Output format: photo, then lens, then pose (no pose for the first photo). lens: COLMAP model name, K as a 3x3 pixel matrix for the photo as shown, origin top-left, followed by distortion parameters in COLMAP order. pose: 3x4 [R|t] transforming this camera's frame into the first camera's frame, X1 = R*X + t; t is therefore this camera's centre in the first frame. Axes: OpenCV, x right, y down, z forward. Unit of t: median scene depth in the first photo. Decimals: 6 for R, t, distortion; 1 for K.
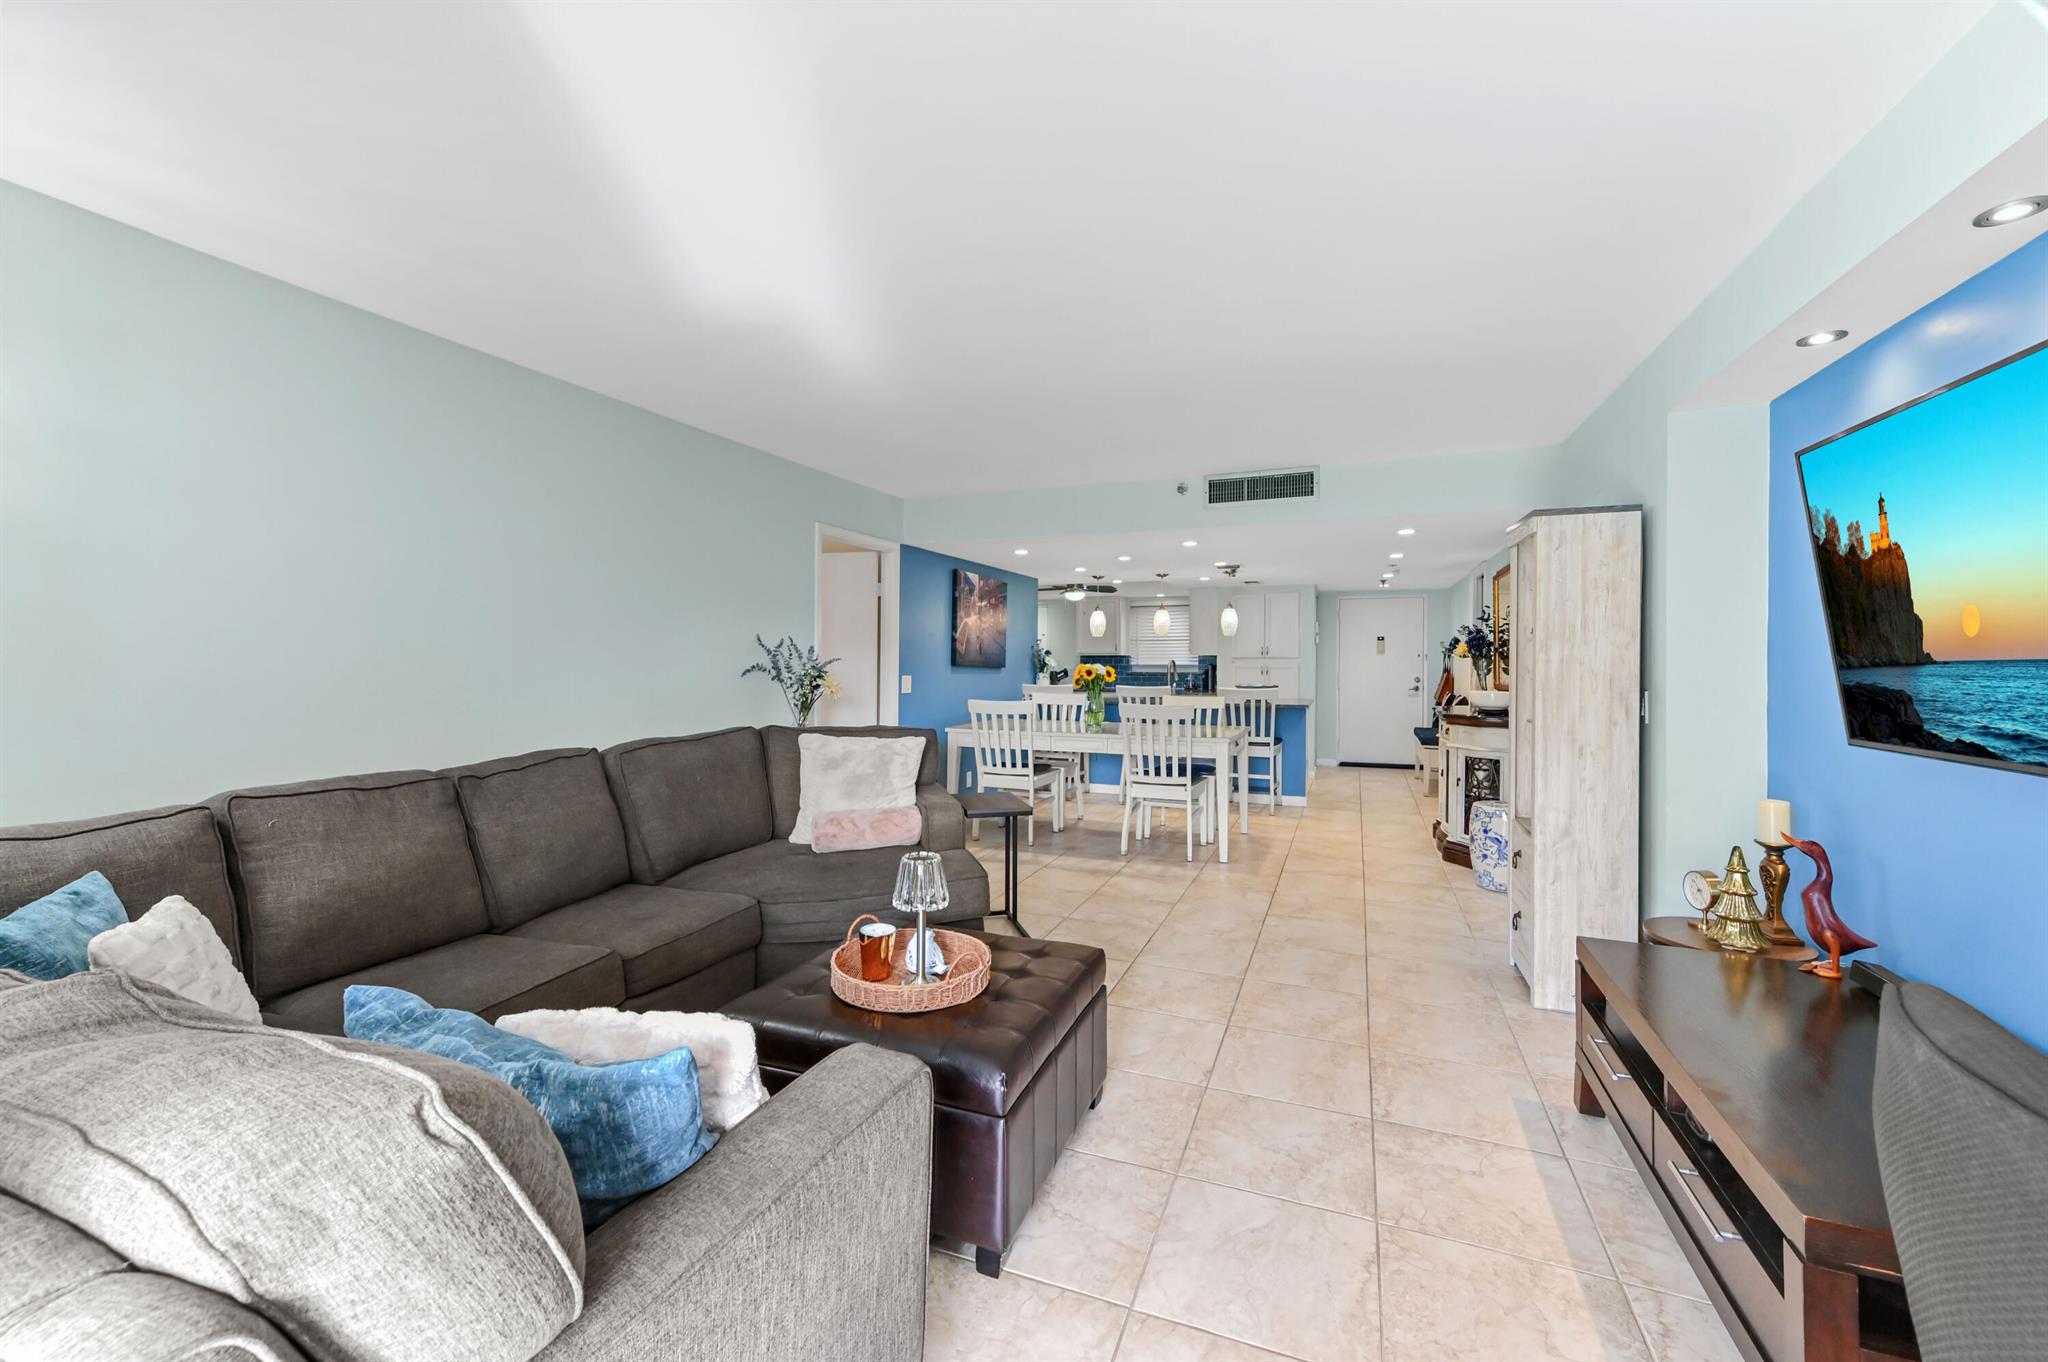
lens RADIAL K [[822.8, 0, 1023.6], [0, 822.8, 664.0], [0, 0, 1]] dist [0.013992, 0.000208]
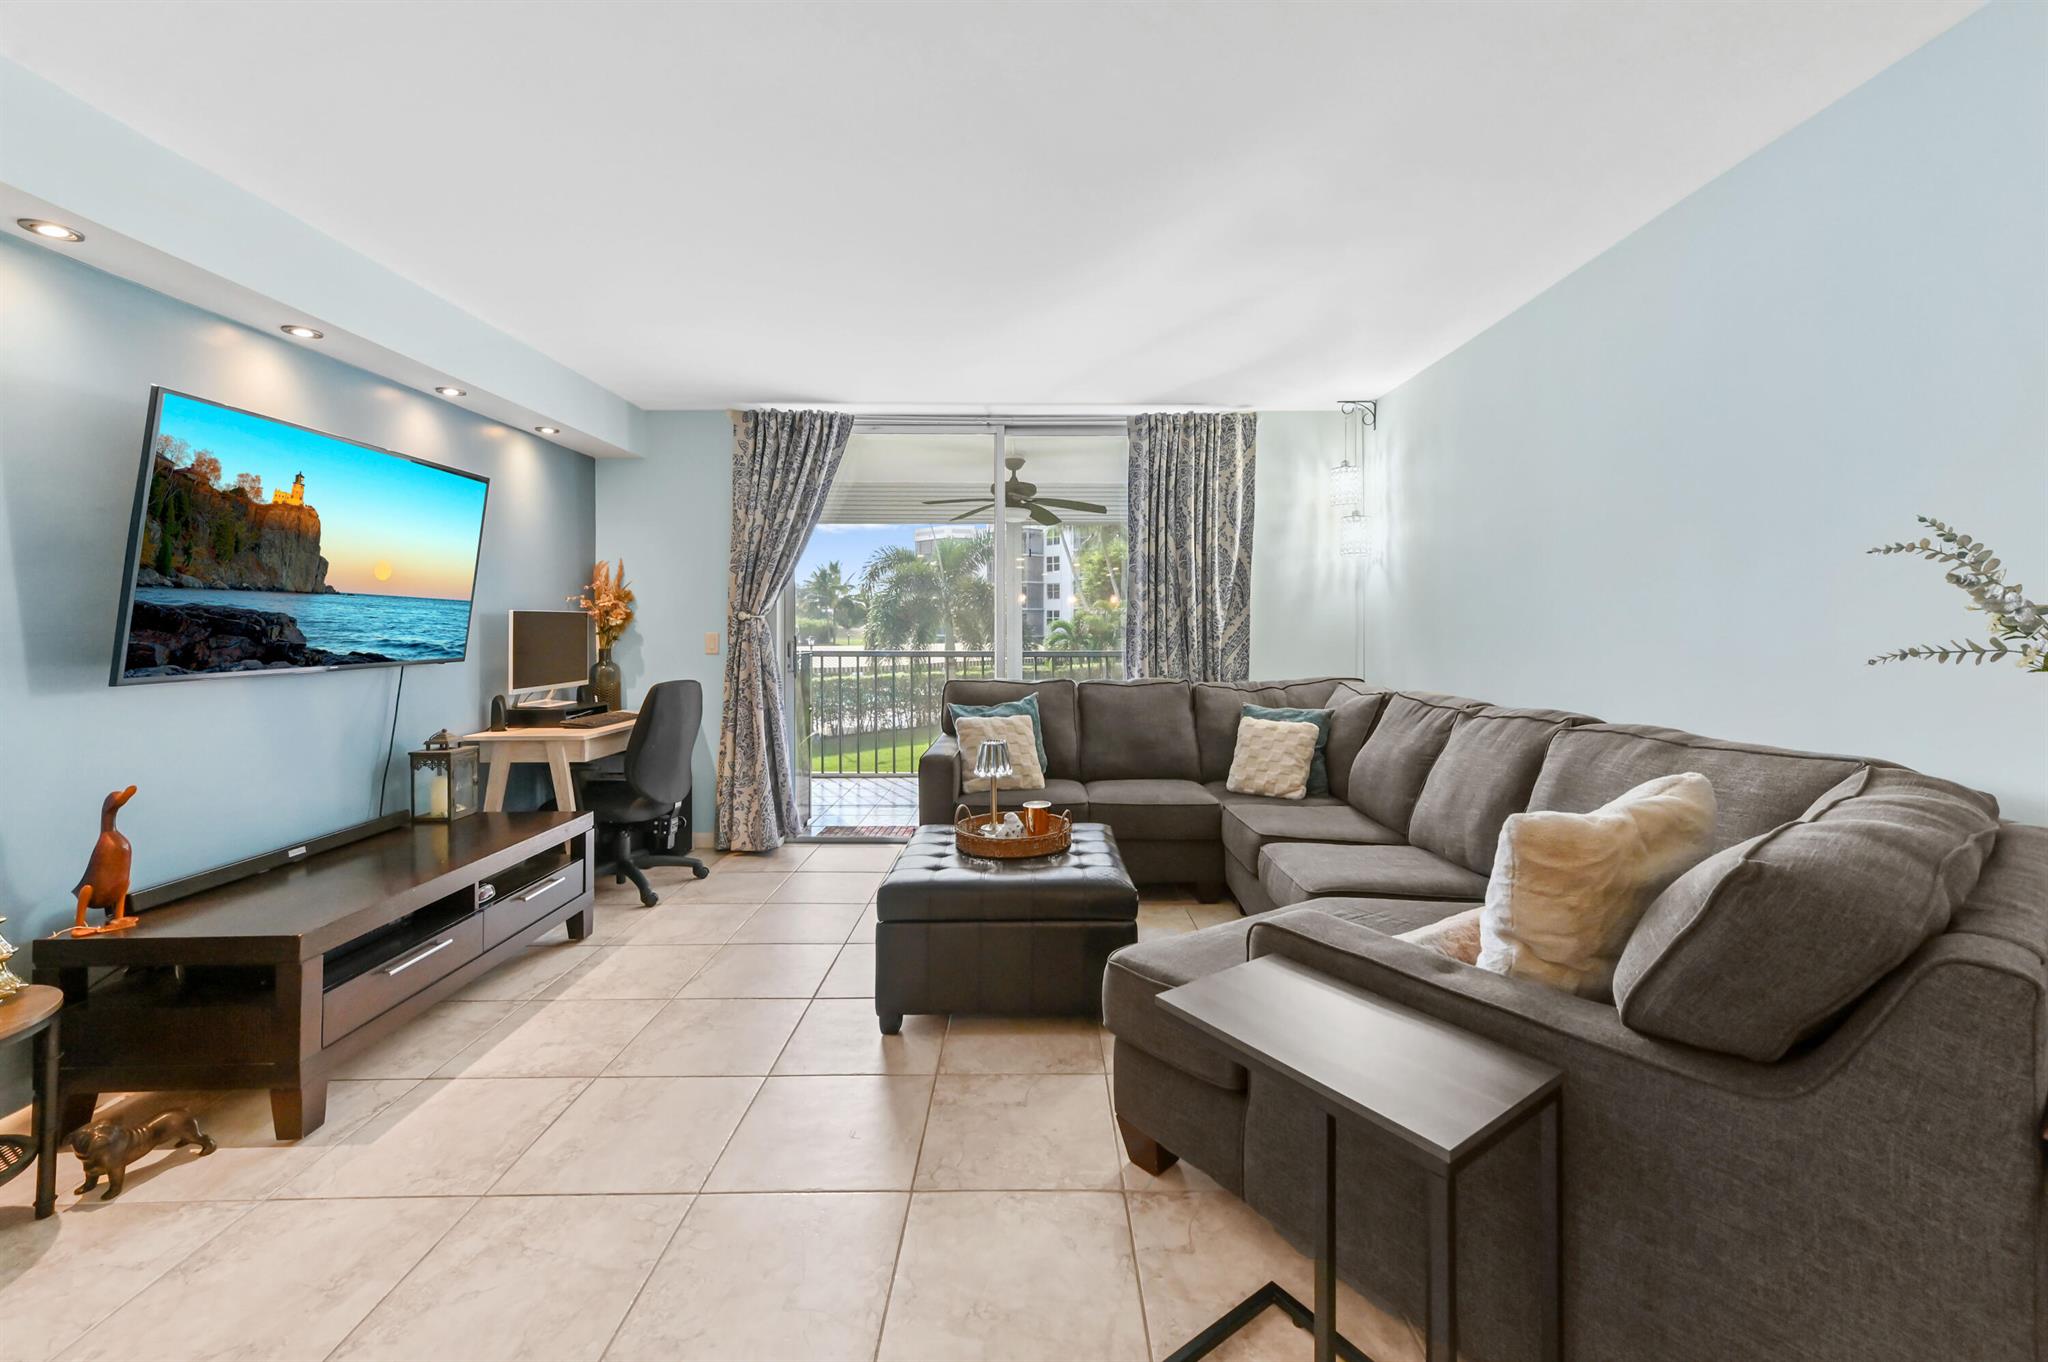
lens RADIAL K [[821.7, 0, 1035.7], [0, 821.7, 626.6], [0, 0, 1]] dist [0.013242, -0.000460]
pose [[-0.926916, 0.001255, -0.375268, 0.113569], [-0.001022, 0.999982, 0.005868, 0.005795], [0.375268, 0.005822, -0.926898, 0.769853]]
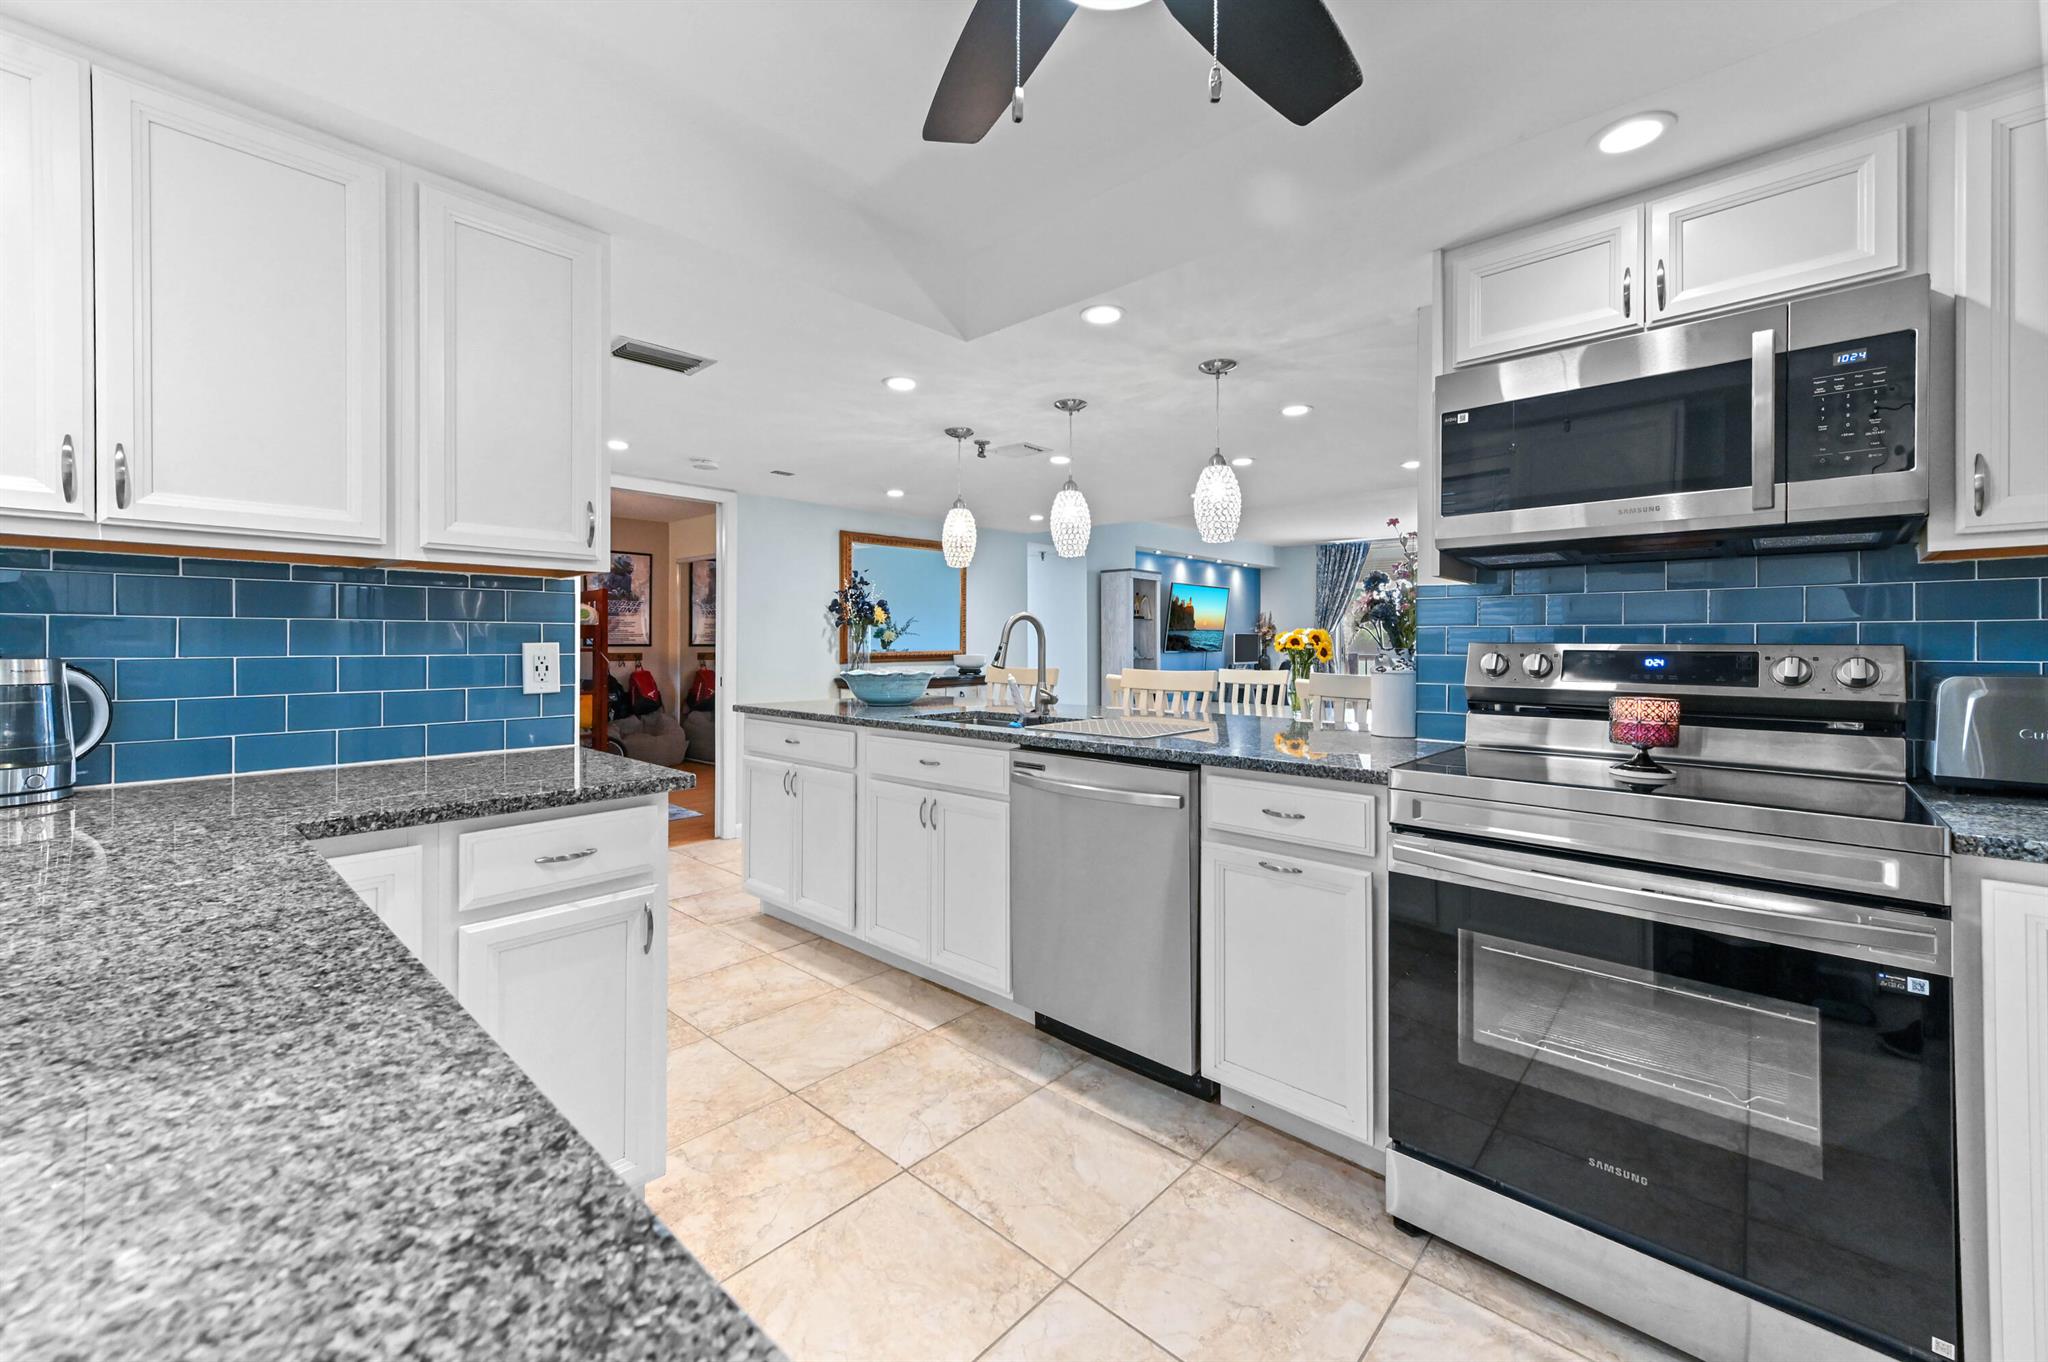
lens RADIAL K [[820.6, 0, 1025.2], [0, 820.6, 640.6], [0, 0, 1]] dist [0.013122, 0.000026]
pose [[-0.935925, 0.000126, 0.352199, 0.056494], [0.000565, 0.999999, 0.001146, 0.009121], [-0.352199, 0.001271, -0.935924, 1.712203]]
